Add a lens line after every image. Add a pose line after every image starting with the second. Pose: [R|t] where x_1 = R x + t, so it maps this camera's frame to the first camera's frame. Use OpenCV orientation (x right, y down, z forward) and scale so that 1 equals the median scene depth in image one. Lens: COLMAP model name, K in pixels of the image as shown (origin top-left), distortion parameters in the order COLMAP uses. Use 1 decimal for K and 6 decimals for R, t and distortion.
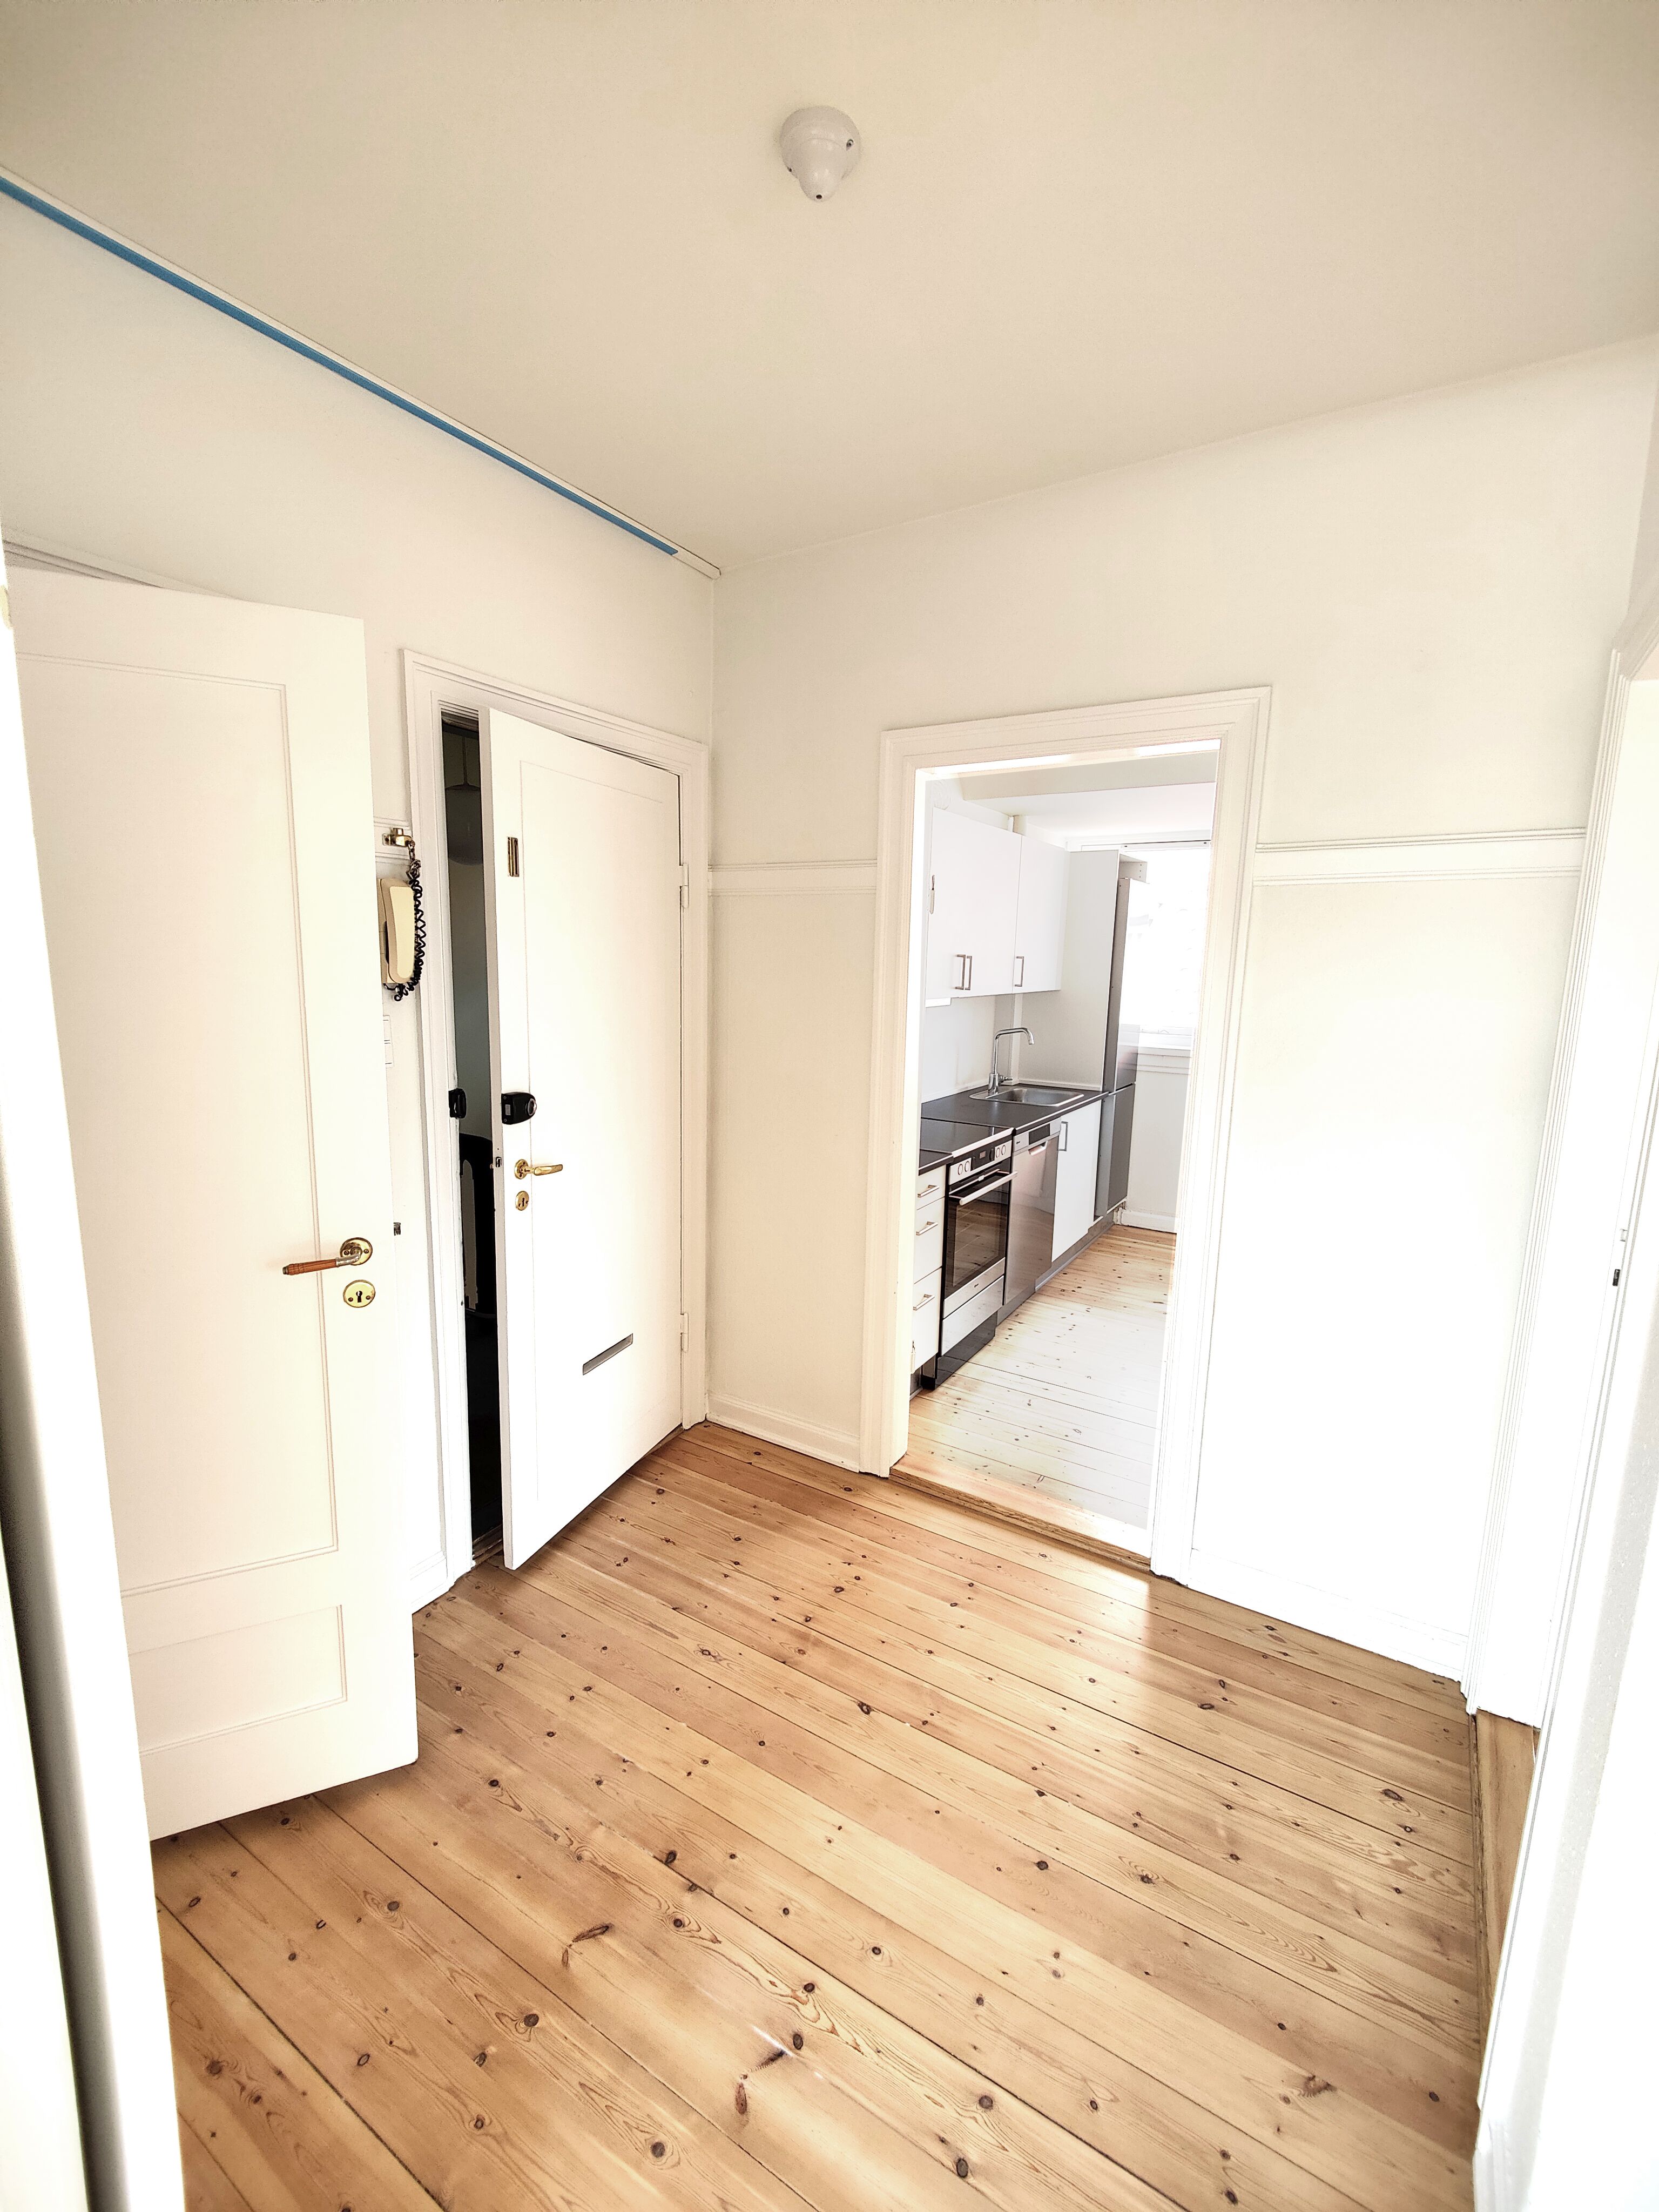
lens RADIAL K [[968.4, 0, 809.3], [0, 968.4, 1105.3], [0, 0, 1]] dist [0.027241, -0.002874]
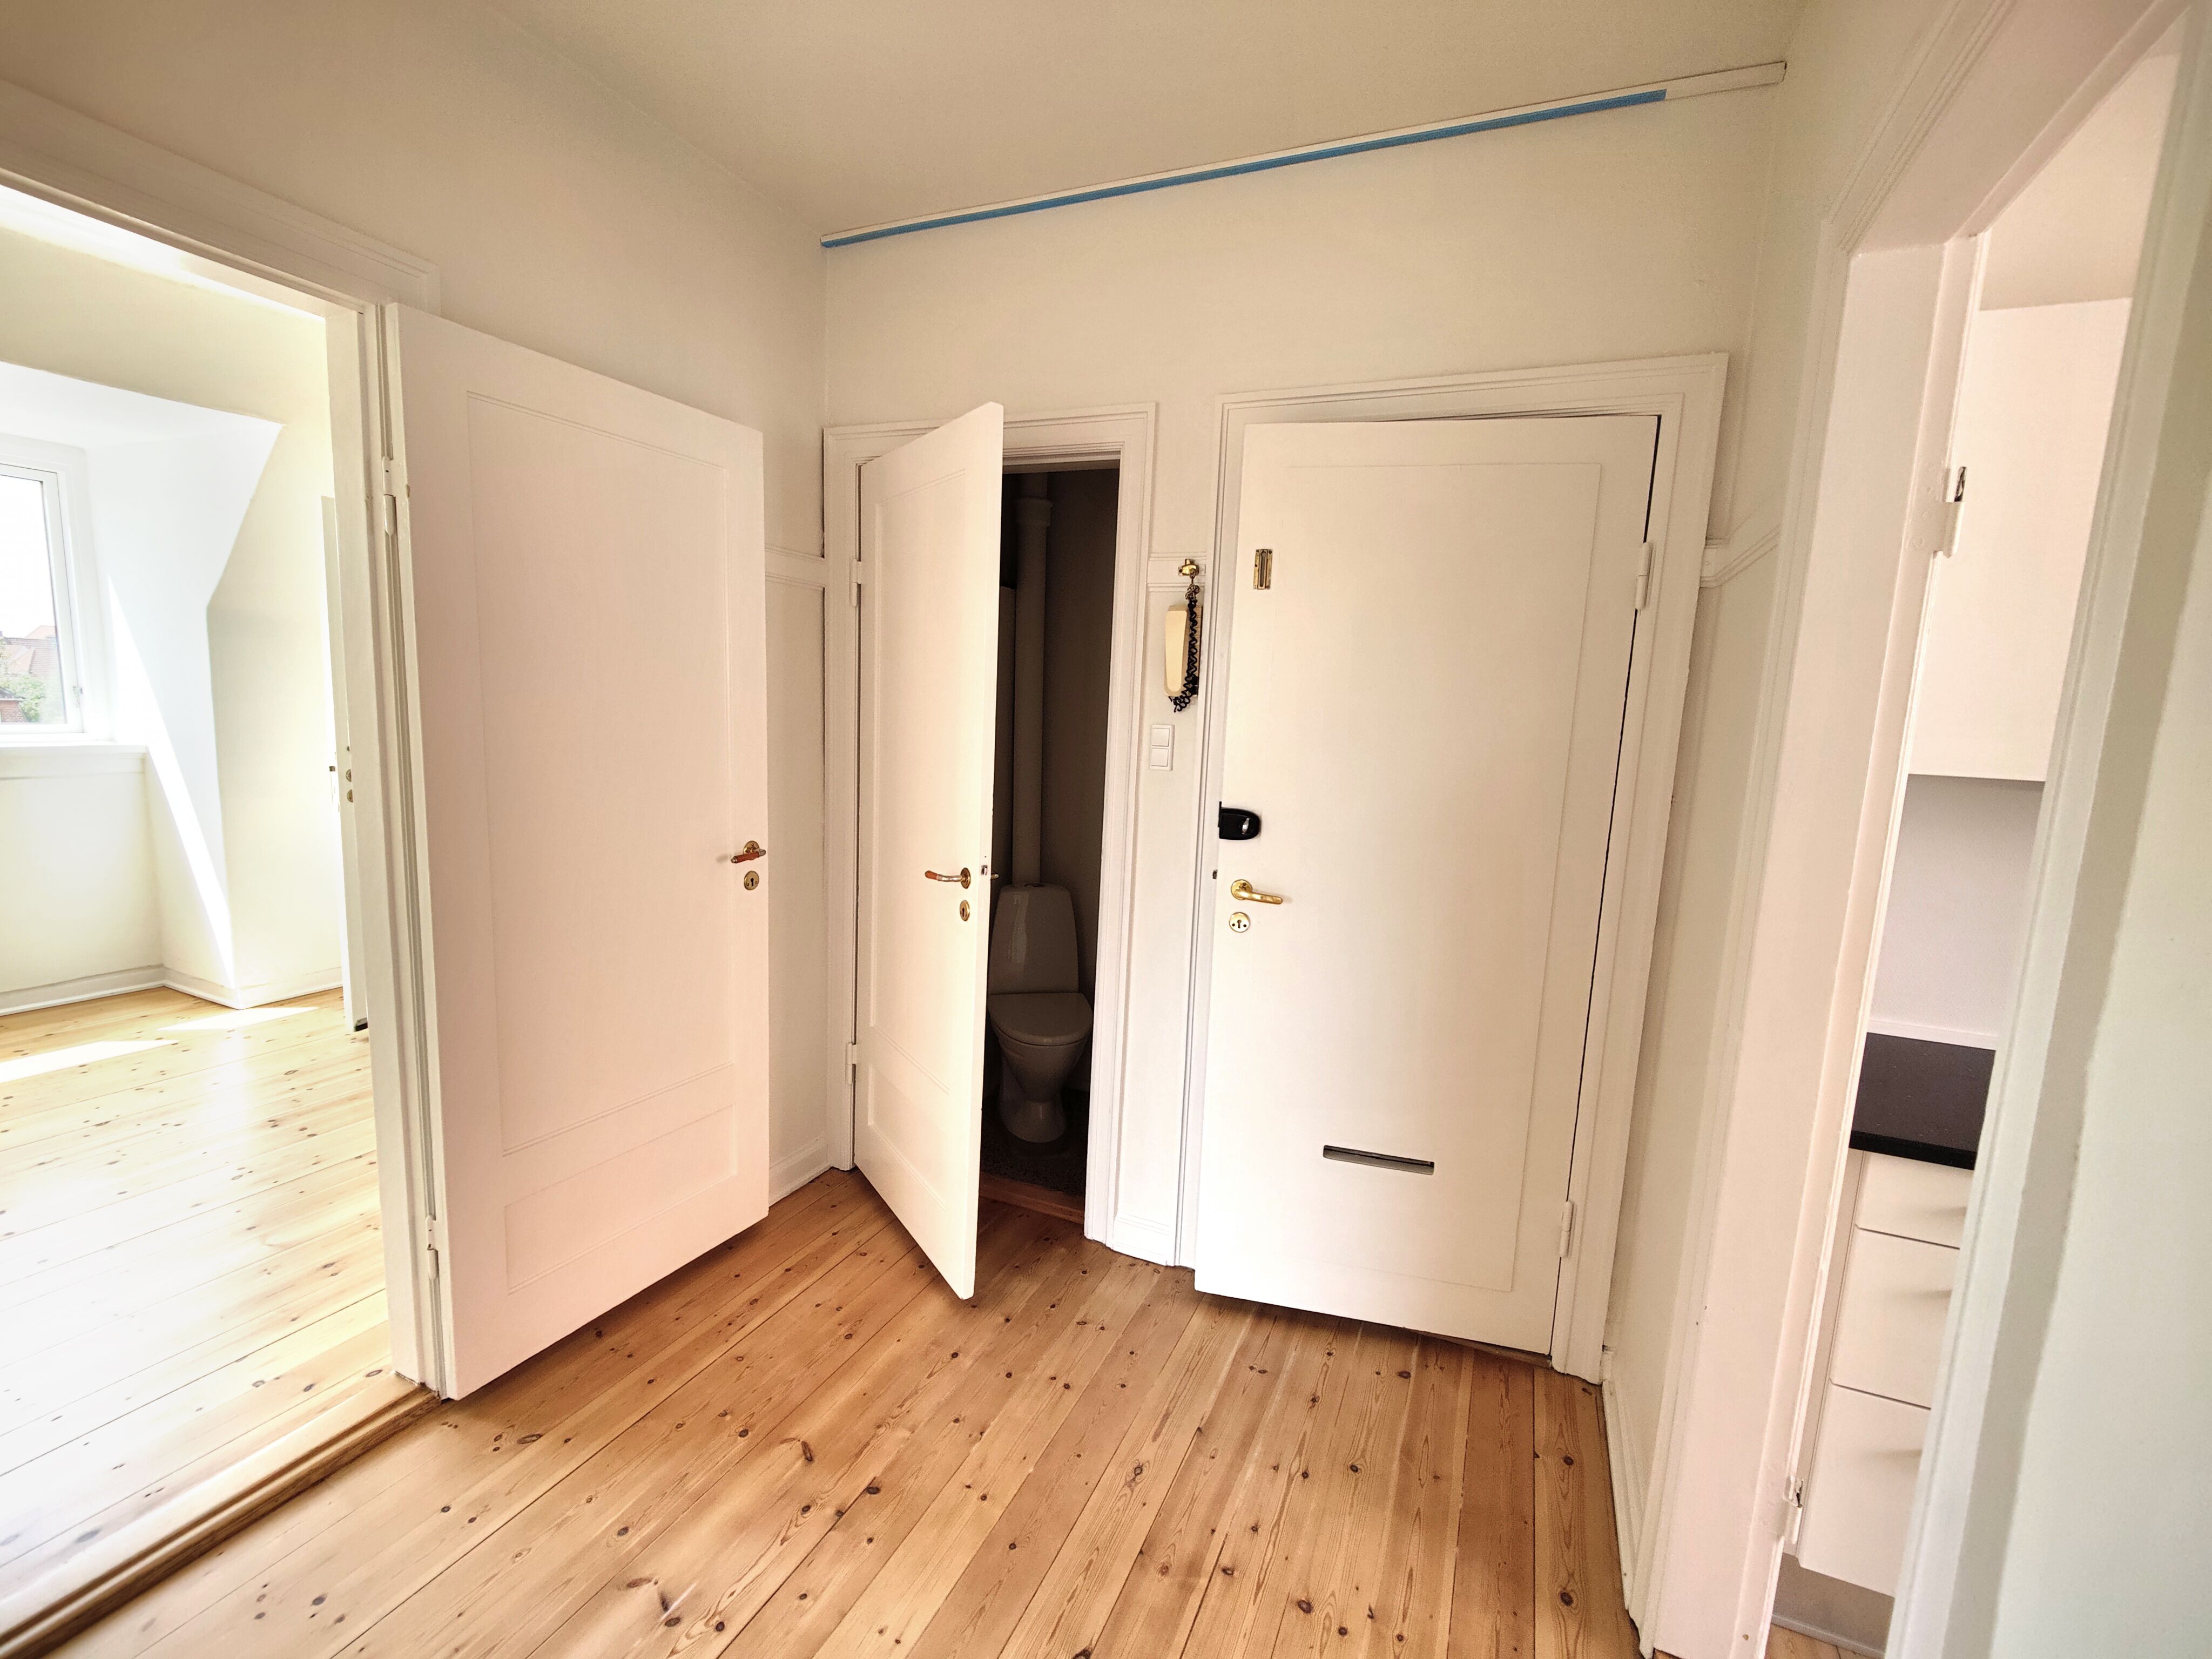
lens RADIAL K [[968.4, 0, 1105.6], [0, 968.4, 828.9], [0, 0, 1]] dist [0.027241, -0.002874]
pose [[0.162009, 0.121595, -0.979269, 0.599328], [-0.196872, 0.976411, 0.088670, -0.051430], [0.966951, 0.178425, 0.182126, 0.652895]]
